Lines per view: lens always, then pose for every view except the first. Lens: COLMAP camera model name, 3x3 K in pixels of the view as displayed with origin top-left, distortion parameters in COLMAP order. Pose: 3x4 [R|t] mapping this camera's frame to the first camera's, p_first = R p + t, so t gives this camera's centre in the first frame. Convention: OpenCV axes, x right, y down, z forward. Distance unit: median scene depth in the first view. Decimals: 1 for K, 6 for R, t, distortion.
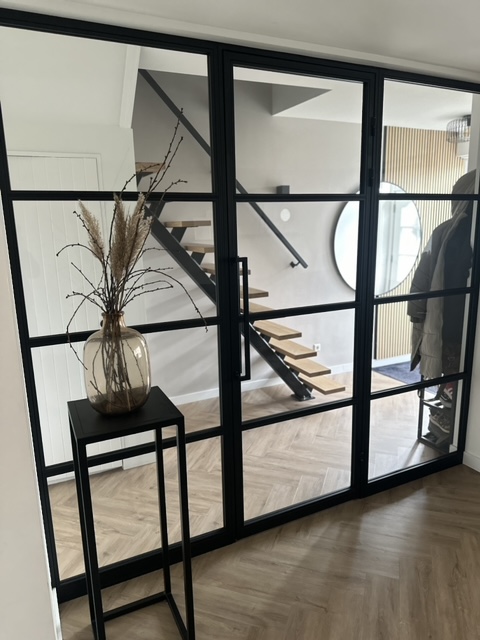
lens RADIAL K [[450.5, 0, 234.7], [0, 450.5, 317.1], [0, 0, 1]] dist [-0.000598, -0.002420]
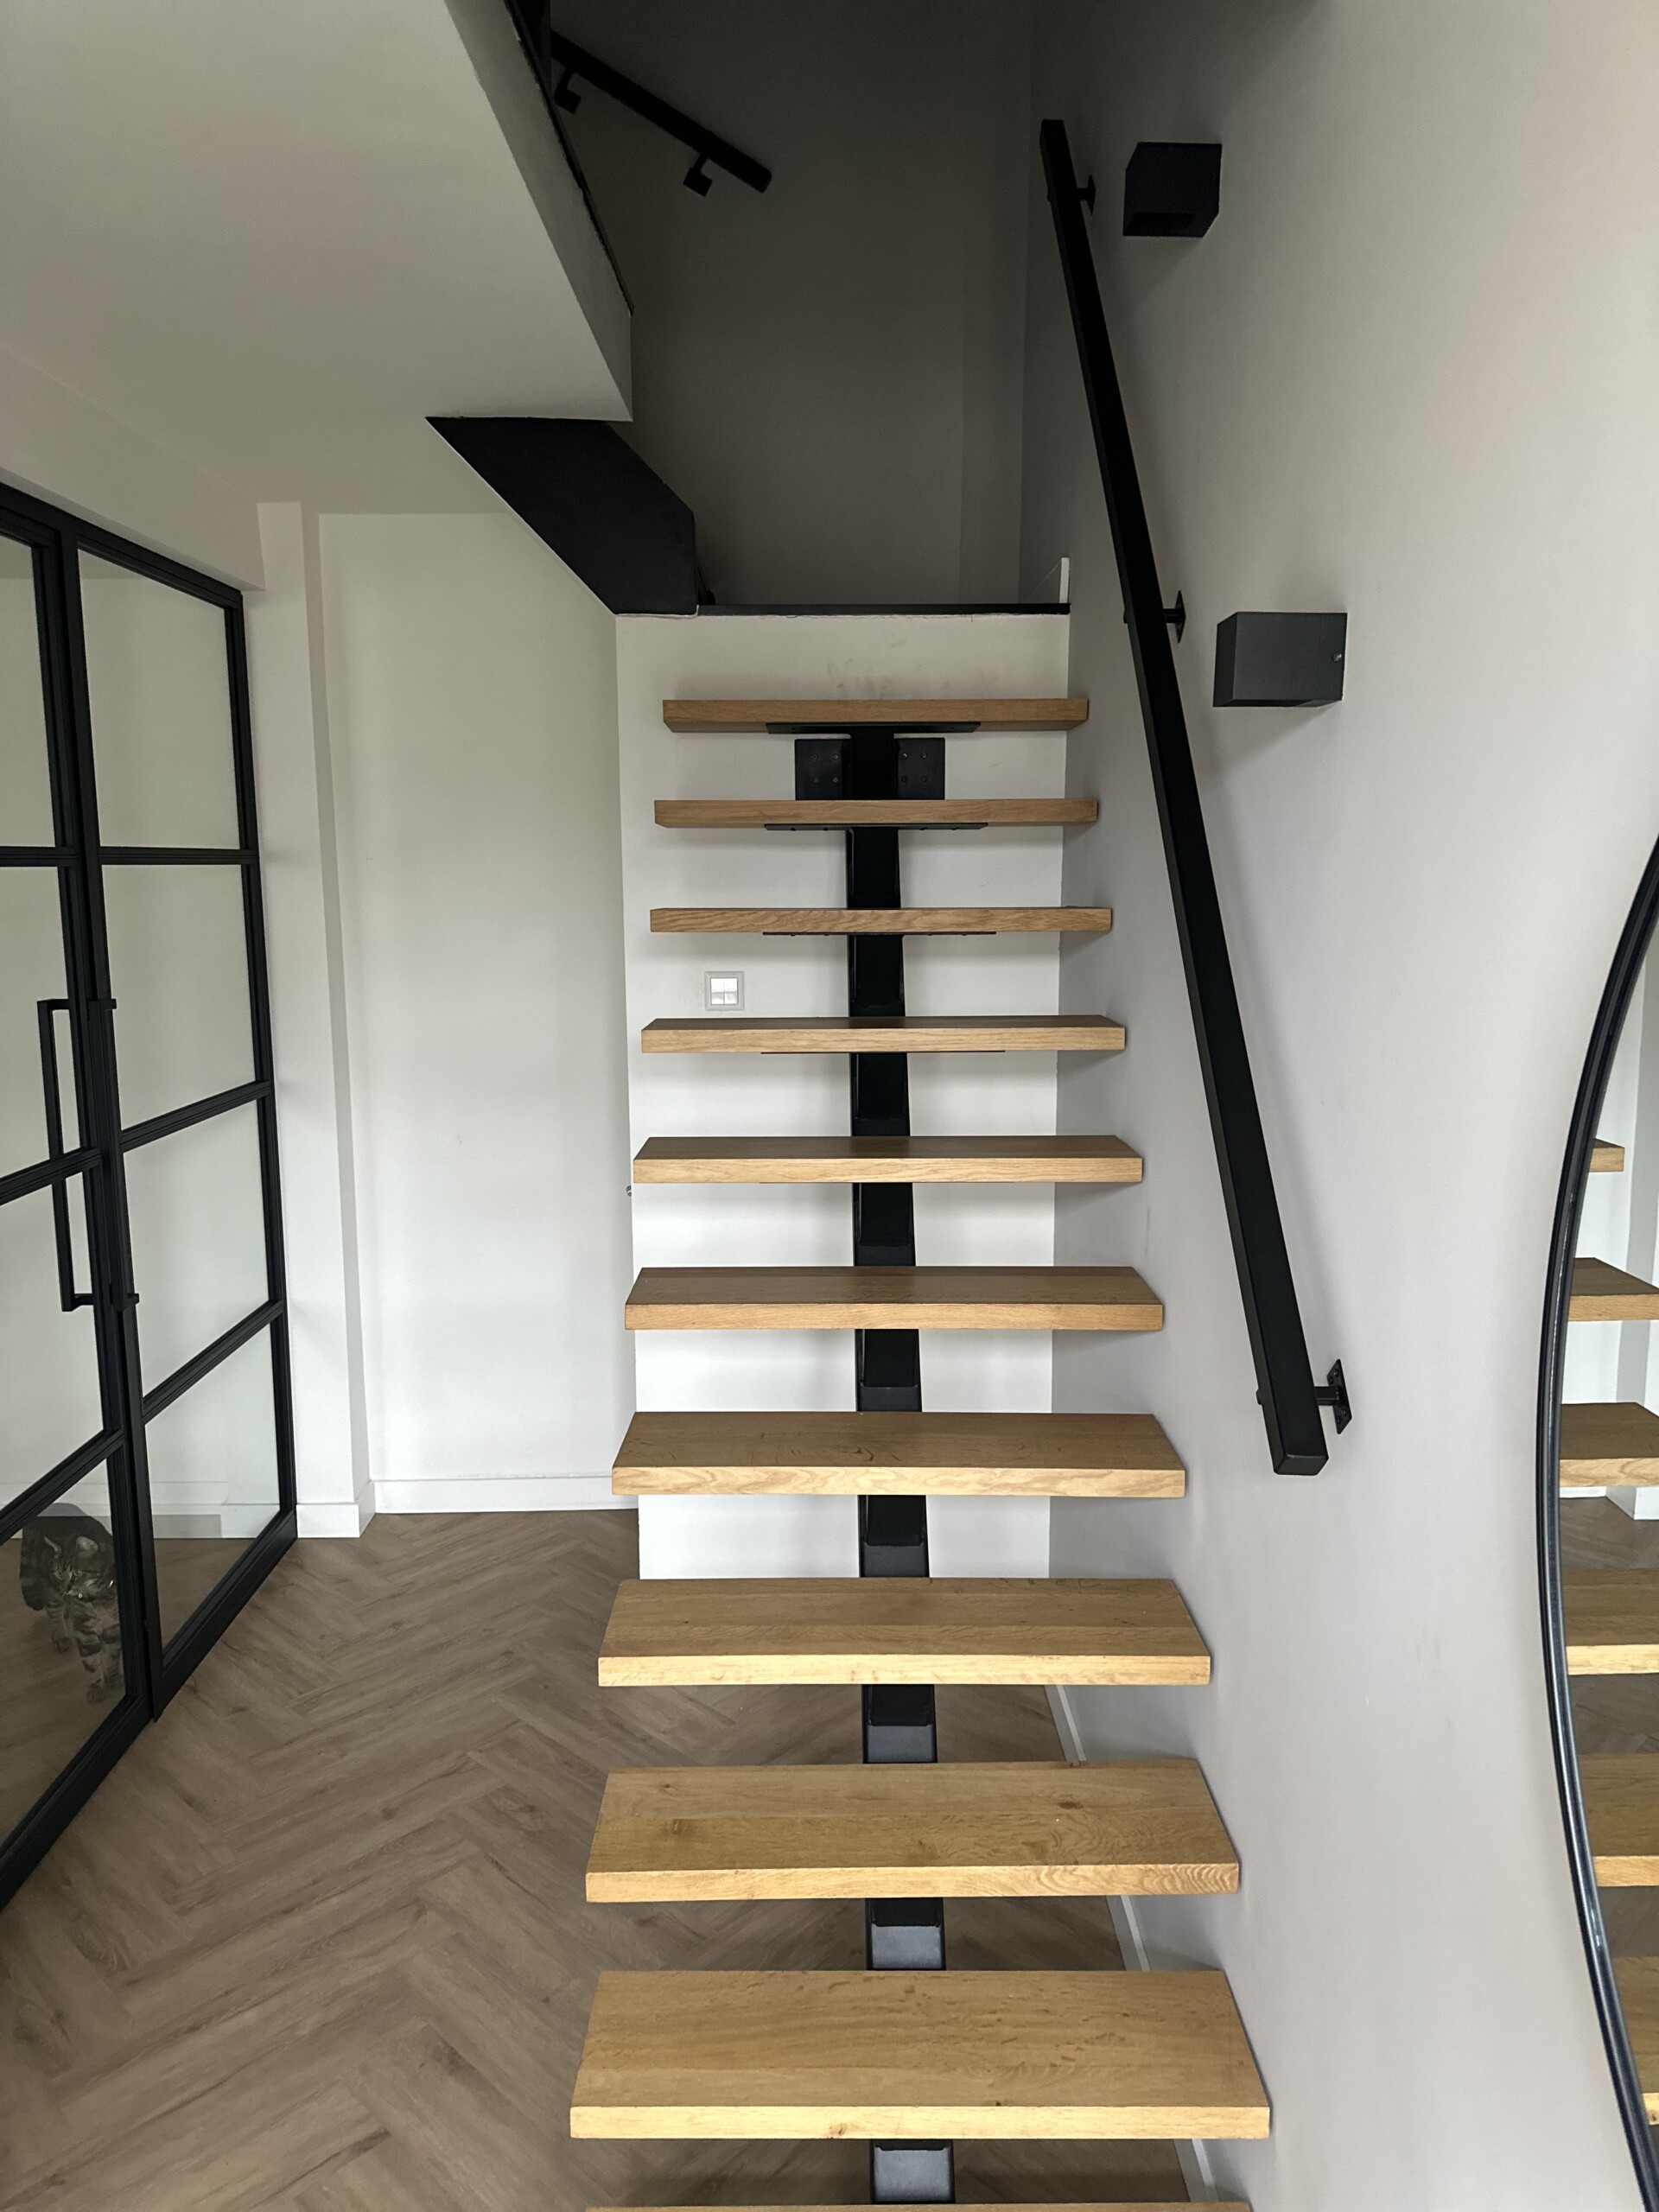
lens RADIAL K [[1556.1, 0, 829.5], [0, 1556.1, 1106.0], [0, 0, 1]] dist [-0.001433, -0.000564]
pose [[-0.422672, 0.165524, -0.891039, 0.852873], [-0.173432, 0.950236, 0.258790, -0.451358], [0.889533, 0.263918, -0.372931, 1.864438]]
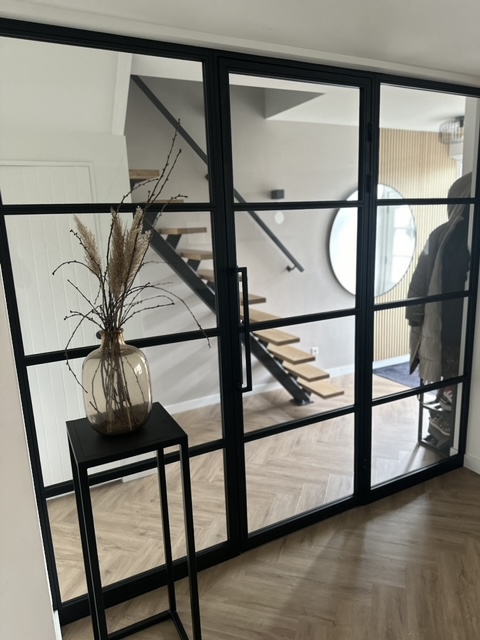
lens RADIAL K [[450.2, 0, 240.0], [0, 450.2, 320.0], [0, 0, 1]] dist [-0.001433, -0.000564]
pose [[0.999489, -0.020686, 0.024379, -0.010933], [0.020596, 0.999780, 0.003947, -0.018357], [-0.024455, -0.003443, 0.999695, 0.015493]]
